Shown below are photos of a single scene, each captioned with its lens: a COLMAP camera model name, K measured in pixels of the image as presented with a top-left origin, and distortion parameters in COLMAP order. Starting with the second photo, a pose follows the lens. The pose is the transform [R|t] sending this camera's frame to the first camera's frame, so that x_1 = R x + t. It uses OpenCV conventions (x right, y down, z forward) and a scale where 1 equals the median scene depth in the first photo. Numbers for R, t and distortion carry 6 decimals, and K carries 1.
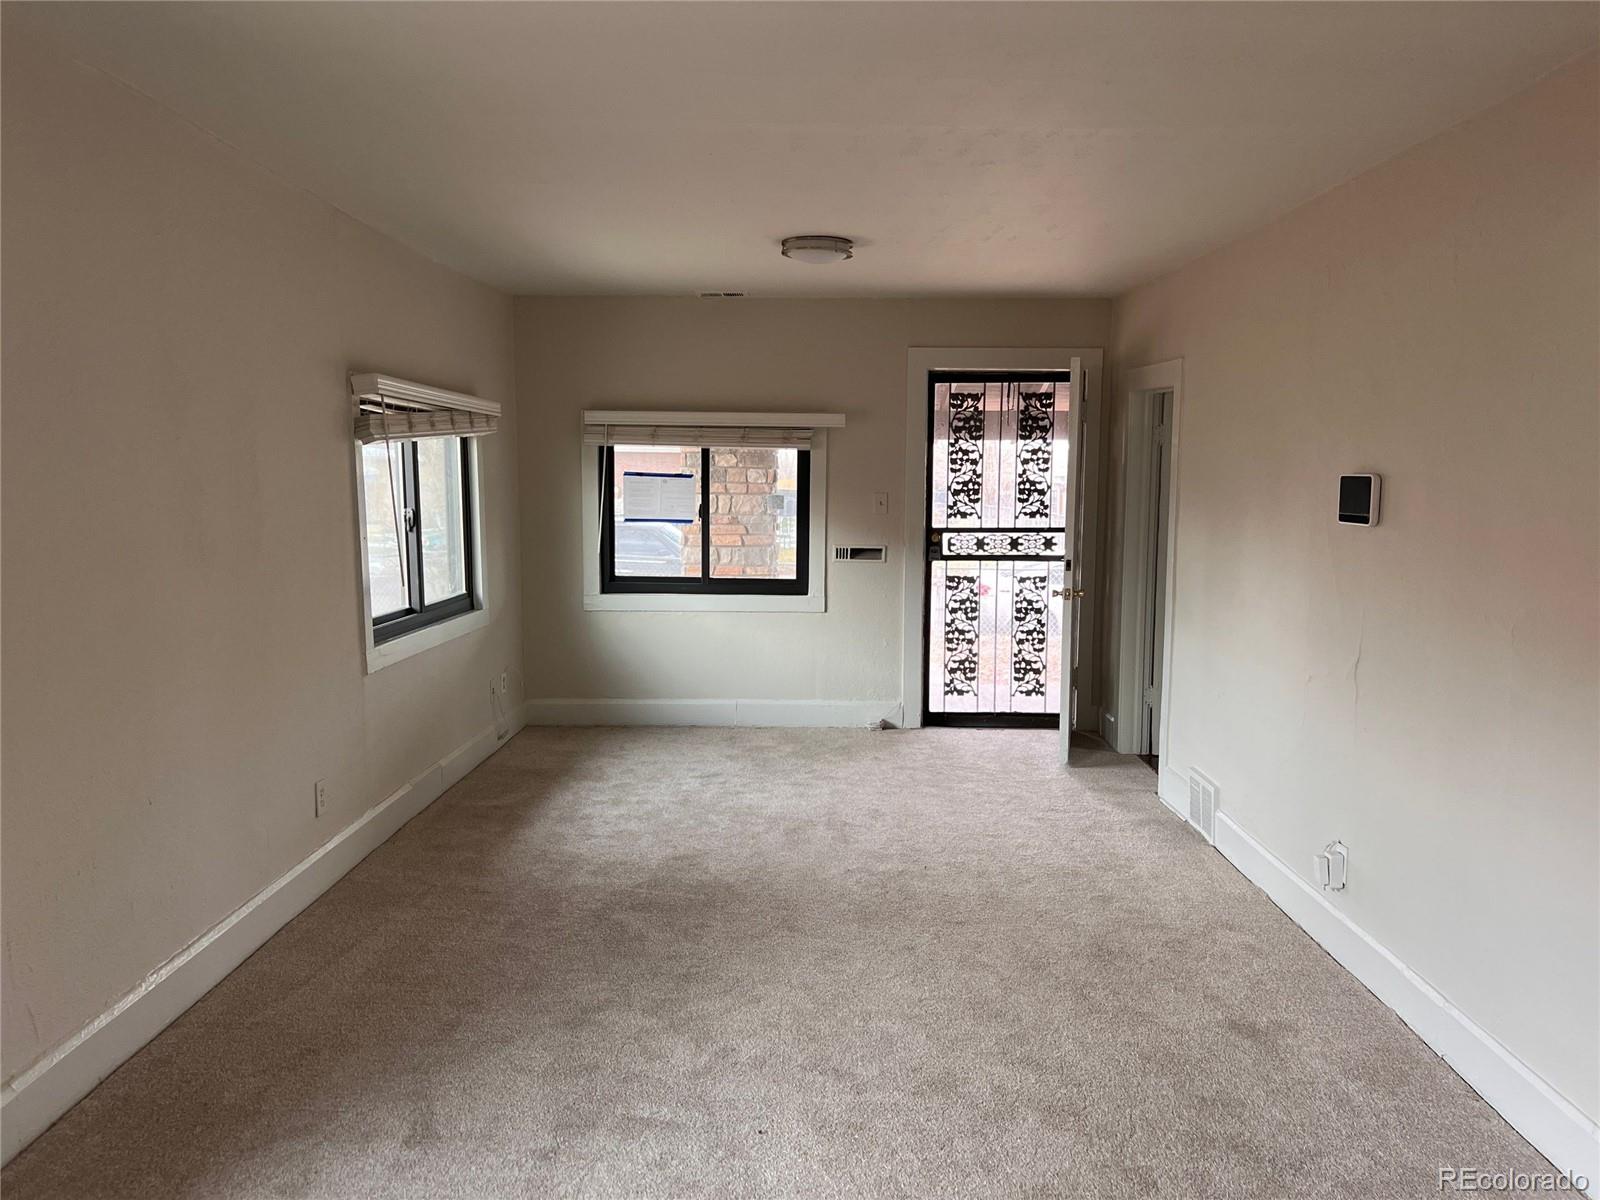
lens RADIAL K [[1217.4, 0, 800.0], [0, 1217.4, 600.0], [0, 0, 1]] dist [0.141467, -0.140168]
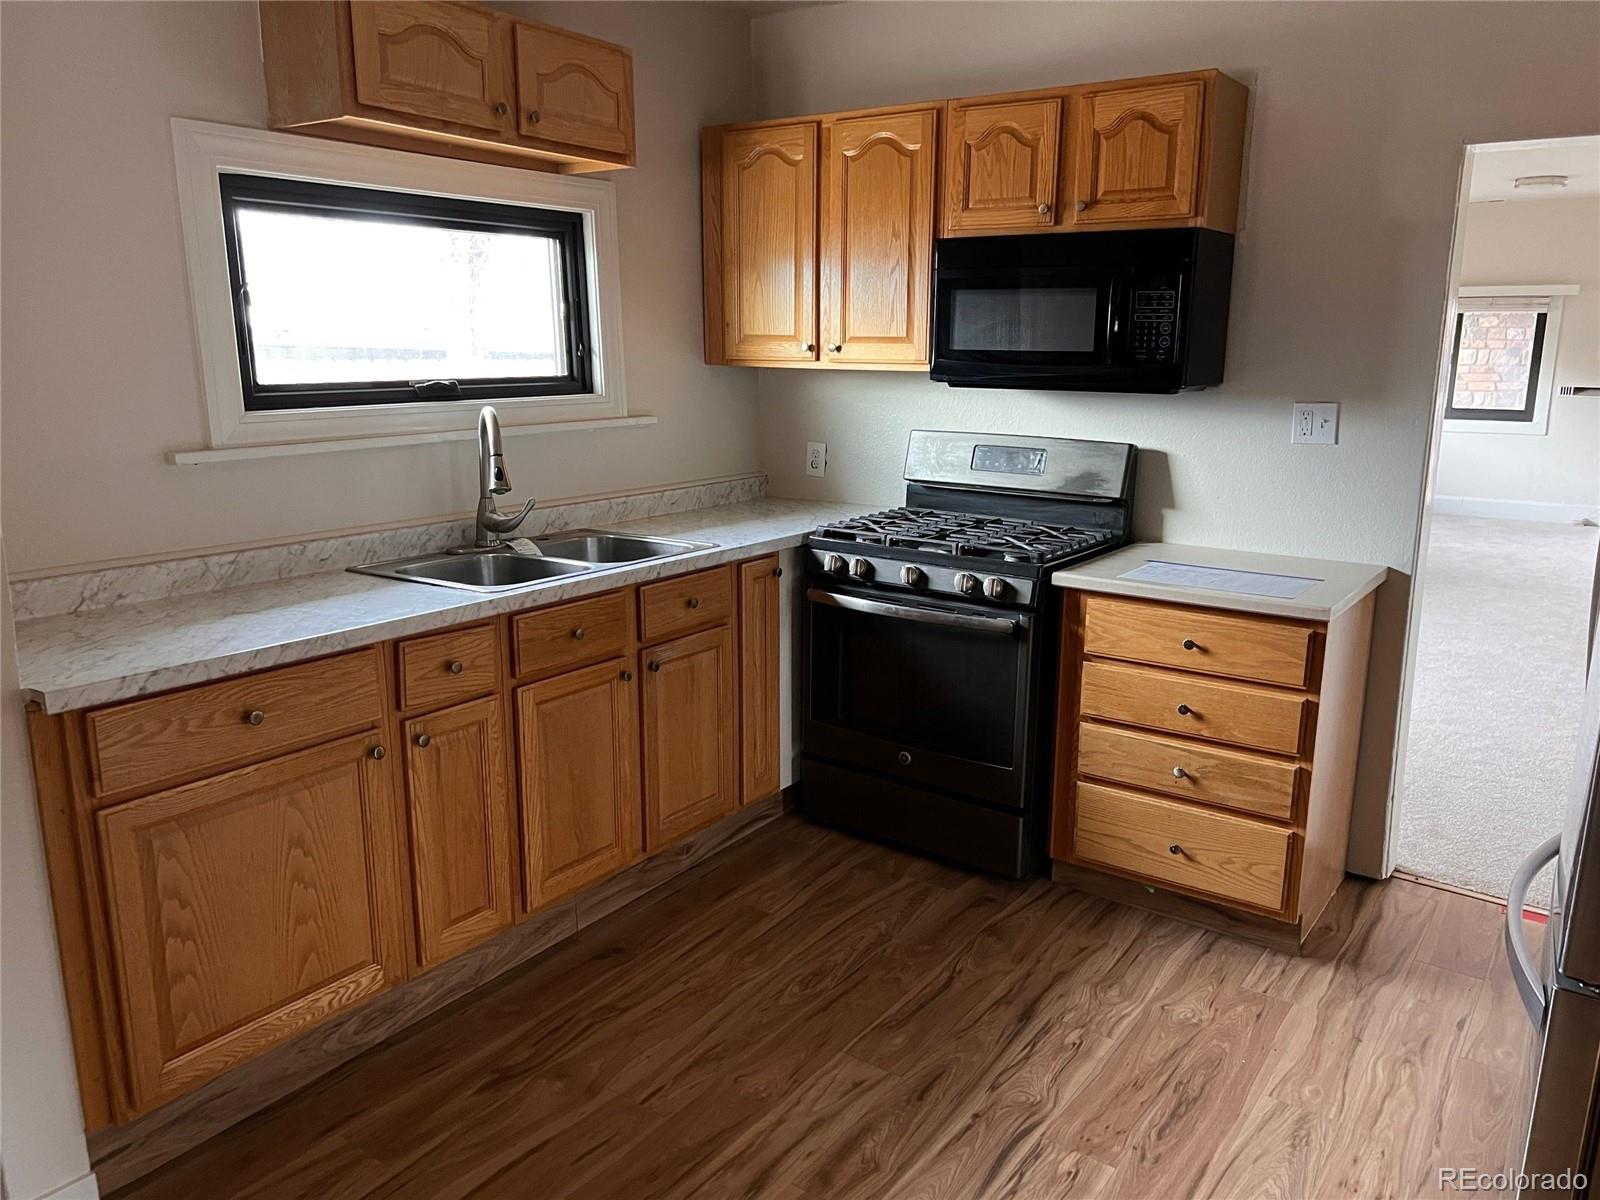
lens RADIAL K [[1229.1, 0, 800.0], [0, 1229.1, 600.0], [0, 0, 1]] dist [0.111579, -0.129820]
pose [[0.826920, 0.116513, -0.550117, 0.124716], [-0.061252, 0.991141, 0.117849, 0.077115], [0.558974, -0.063756, 0.826731, -0.618878]]
